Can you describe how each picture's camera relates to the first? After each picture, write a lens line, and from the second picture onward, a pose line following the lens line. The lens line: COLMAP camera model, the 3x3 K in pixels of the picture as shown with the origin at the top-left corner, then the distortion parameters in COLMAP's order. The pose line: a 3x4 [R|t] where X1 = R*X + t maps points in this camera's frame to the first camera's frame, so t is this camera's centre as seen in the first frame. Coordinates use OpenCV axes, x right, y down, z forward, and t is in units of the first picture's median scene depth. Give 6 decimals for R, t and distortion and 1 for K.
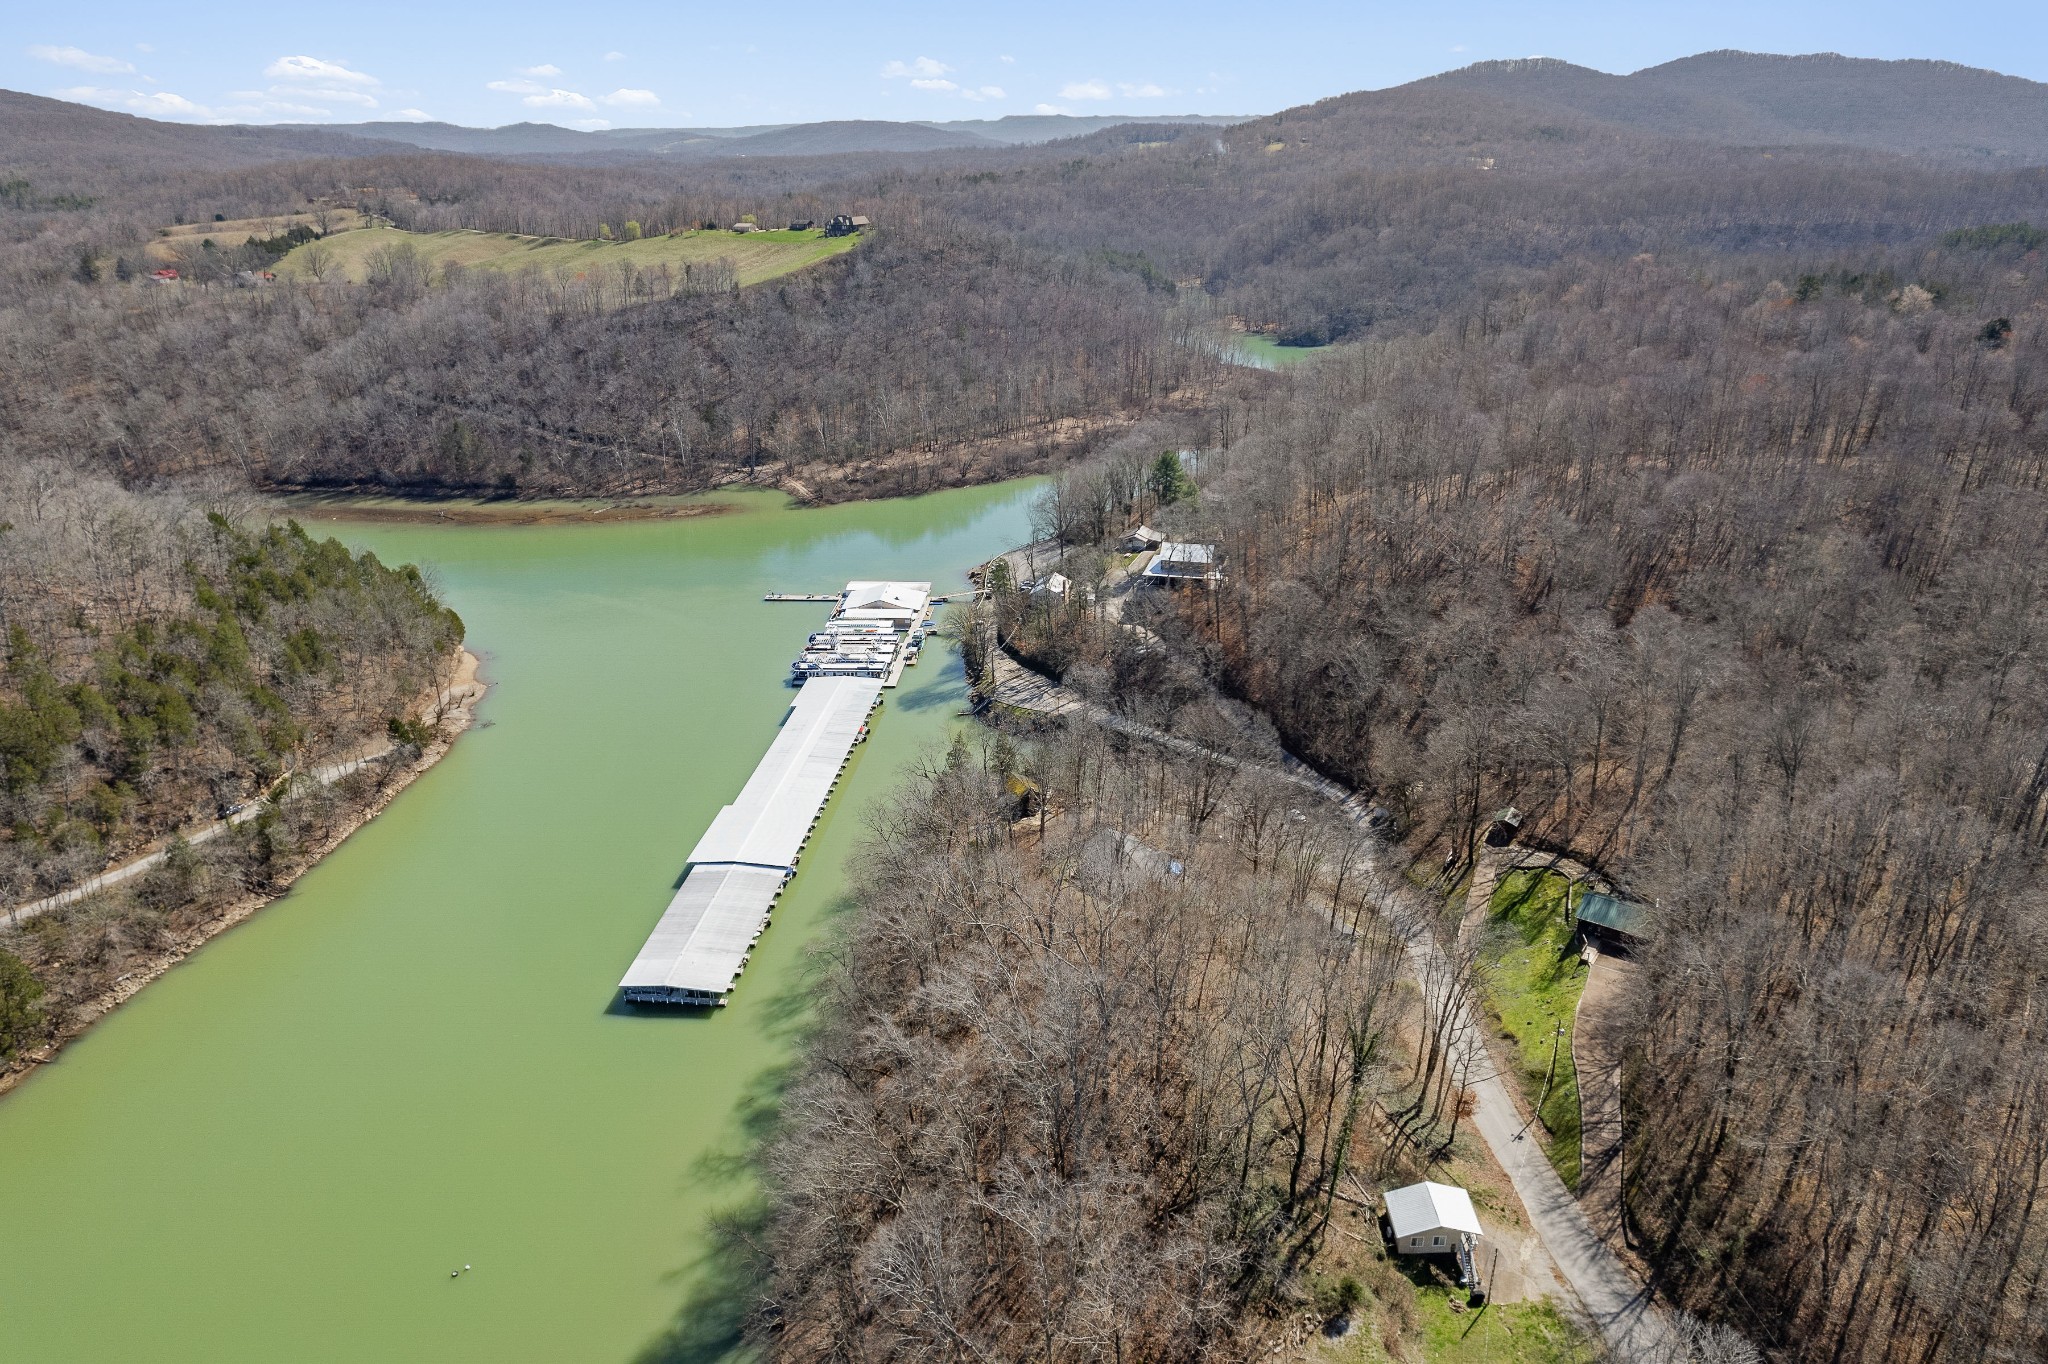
lens RADIAL K [[1304.0, 0, 1032.6], [0, 1304.0, 681.4], [0, 0, 1]] dist [-0.076357, 0.064579]
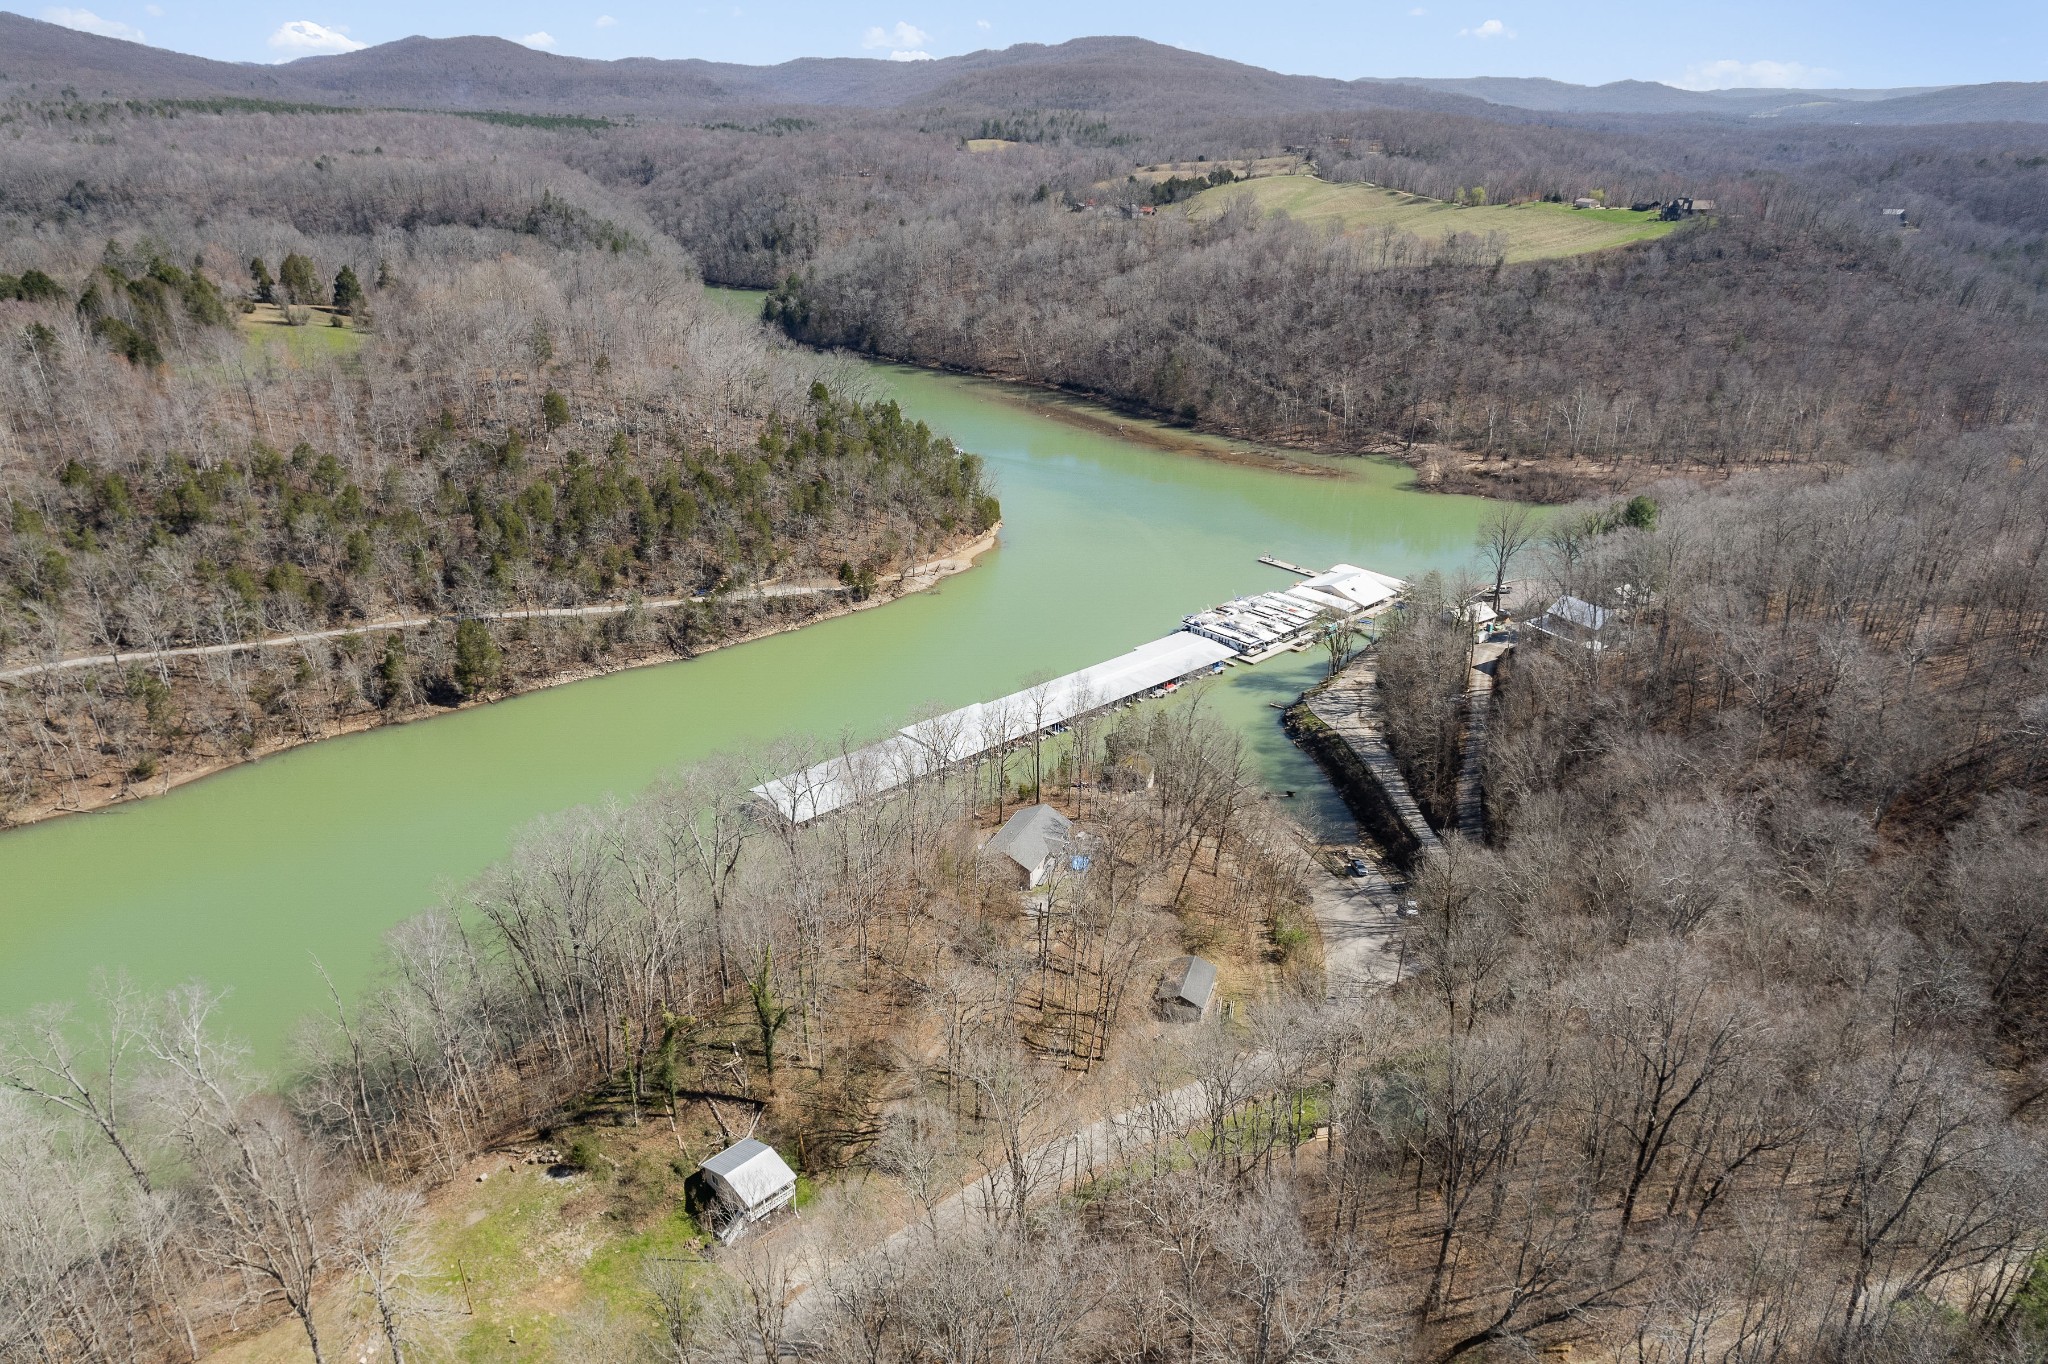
lens RADIAL K [[1304.0, 0, 1032.6], [0, 1304.0, 681.4], [0, 0, 1]] dist [-0.076357, 0.064579]
pose [[0.724633, 0.293986, -0.623281, 0.258855], [-0.275932, 0.952550, 0.128492, -0.042052], [0.631481, 0.078874, 0.771370, 0.077477]]
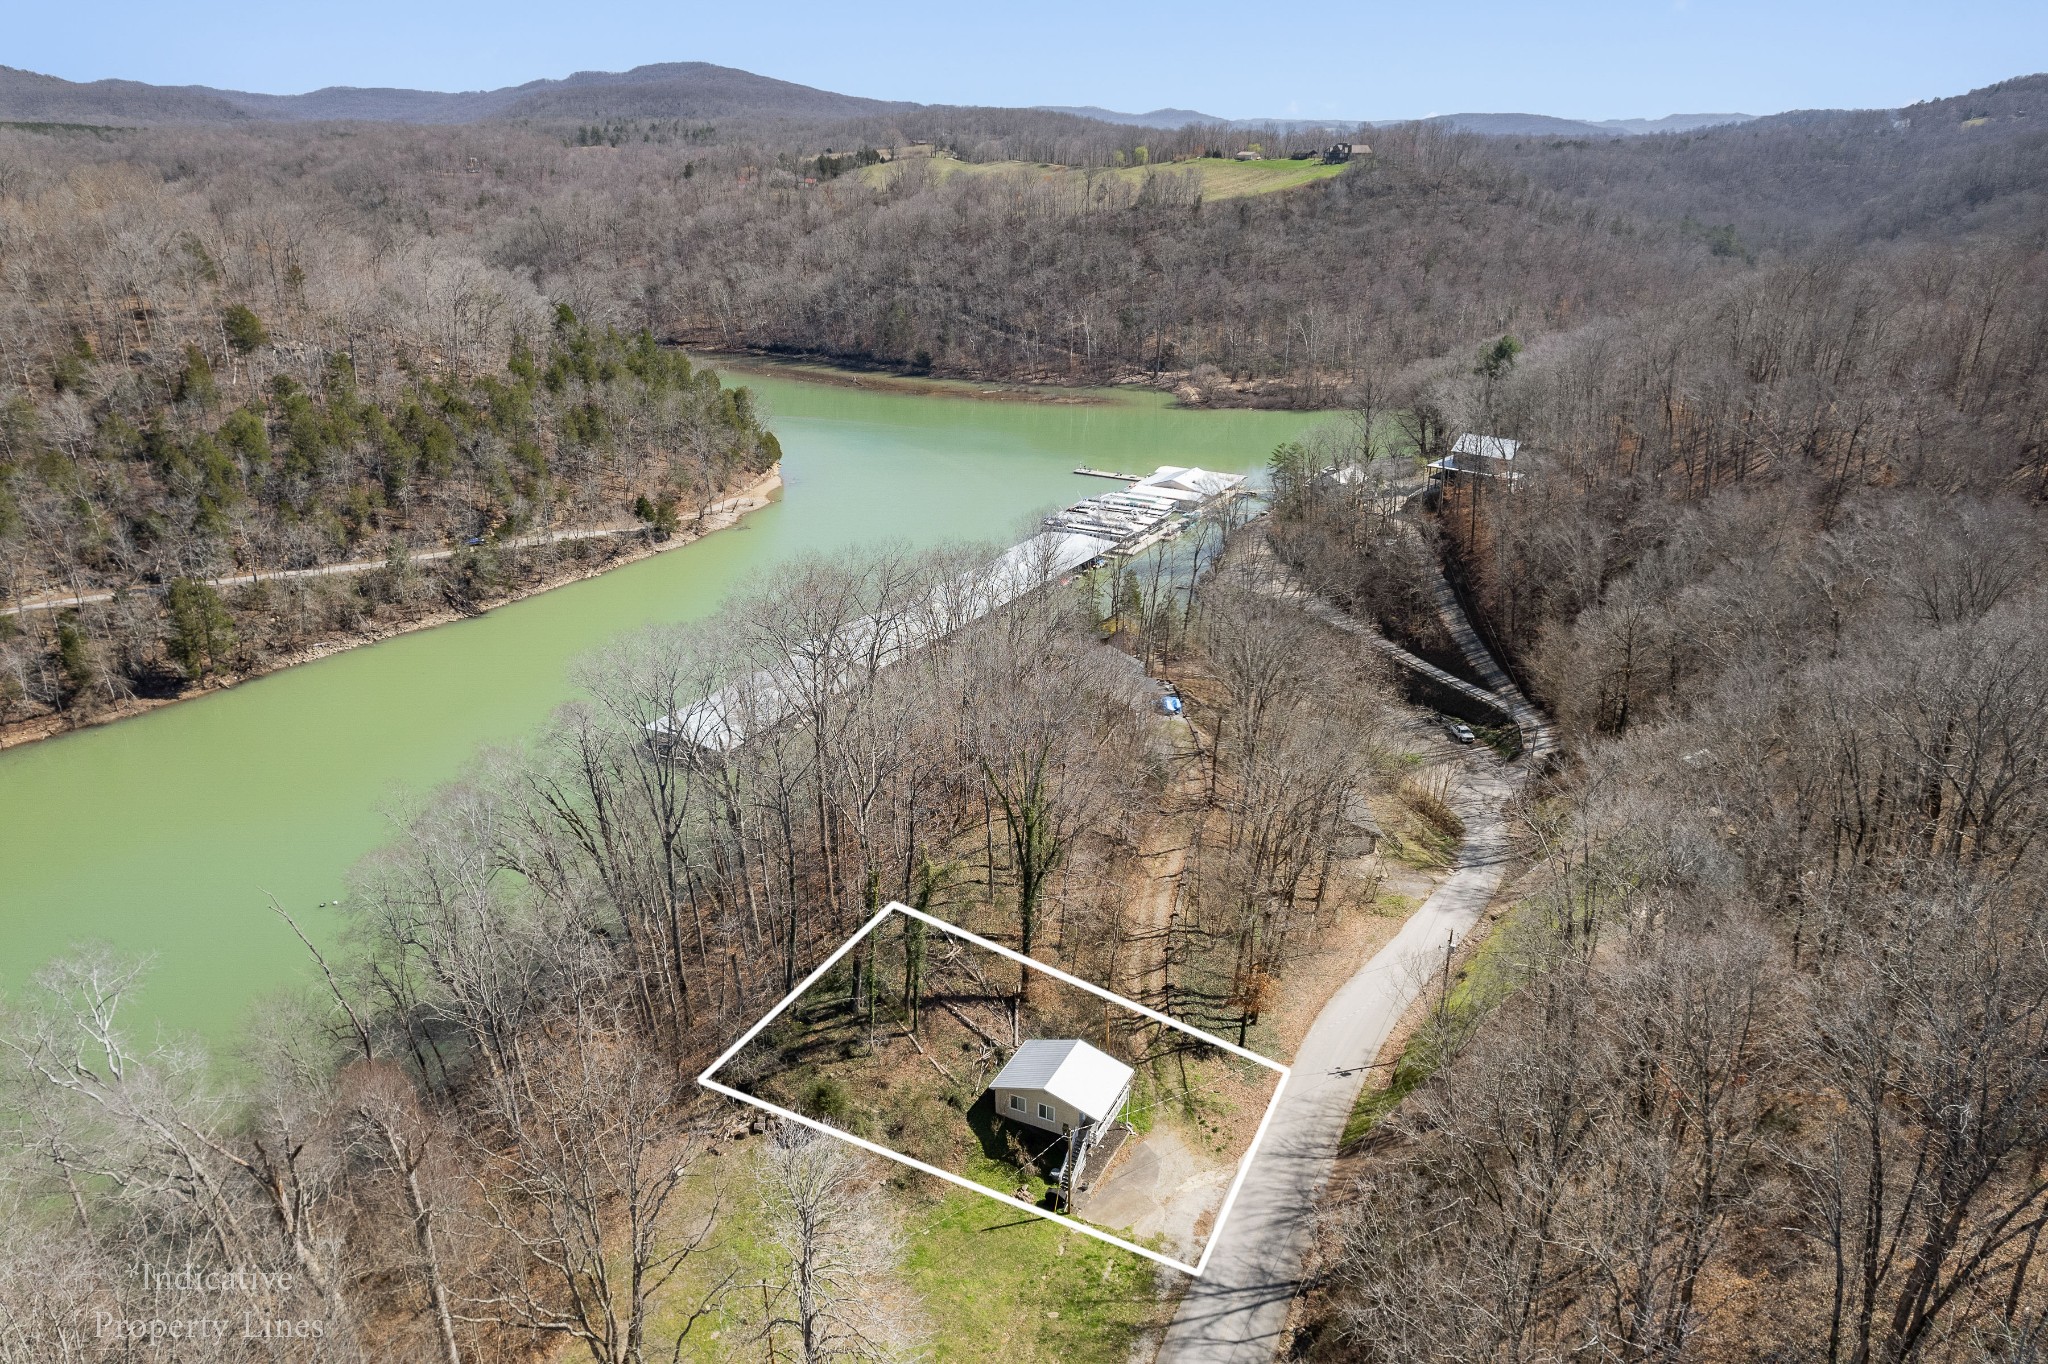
lens RADIAL K [[1304.0, 0, 1032.6], [0, 1304.0, 681.4], [0, 0, 1]] dist [-0.076357, 0.064579]
pose [[0.899741, 0.178234, -0.398370, 0.138449], [-0.176915, 0.983396, 0.040406, 0.043574], [0.398957, 0.034122, 0.916335, 0.083371]]
